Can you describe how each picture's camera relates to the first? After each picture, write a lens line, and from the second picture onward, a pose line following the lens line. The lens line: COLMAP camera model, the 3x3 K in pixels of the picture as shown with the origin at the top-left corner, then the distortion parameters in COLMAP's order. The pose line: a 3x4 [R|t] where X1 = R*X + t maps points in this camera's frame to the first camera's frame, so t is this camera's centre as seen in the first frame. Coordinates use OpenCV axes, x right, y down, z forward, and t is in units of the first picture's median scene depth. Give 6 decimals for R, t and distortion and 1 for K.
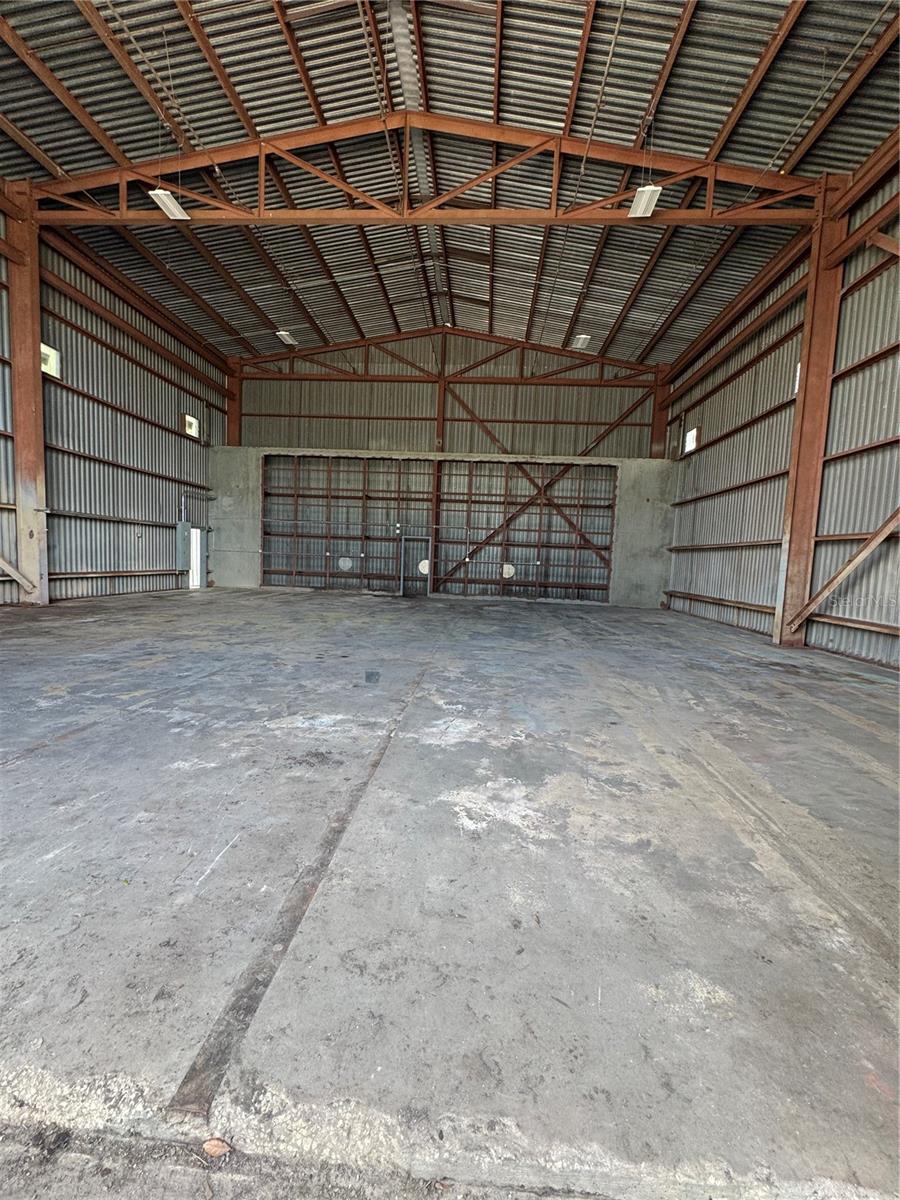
lens RADIAL K [[475.2, 0, 450.0], [0, 475.2, 600.0], [0, 0, 1]] dist [-0.000114, -0.000204]
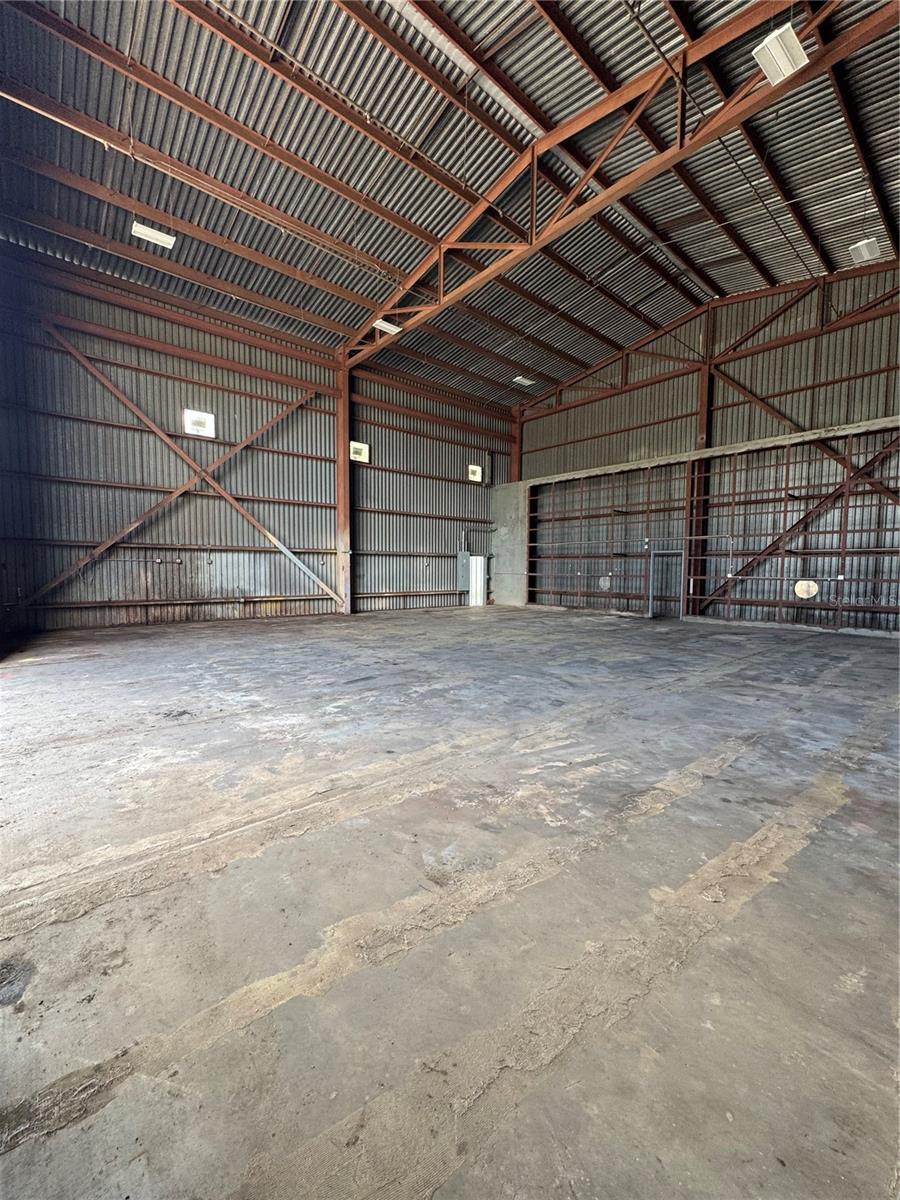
lens RADIAL K [[475.2, 0, 450.0], [0, 475.2, 600.0], [0, 0, 1]] dist [-0.000114, -0.000204]
pose [[0.704956, 0.008675, -0.709198, 0.263555], [-0.037003, 0.999013, -0.024561, -0.006278], [0.708286, 0.043557, 0.704581, 0.097125]]
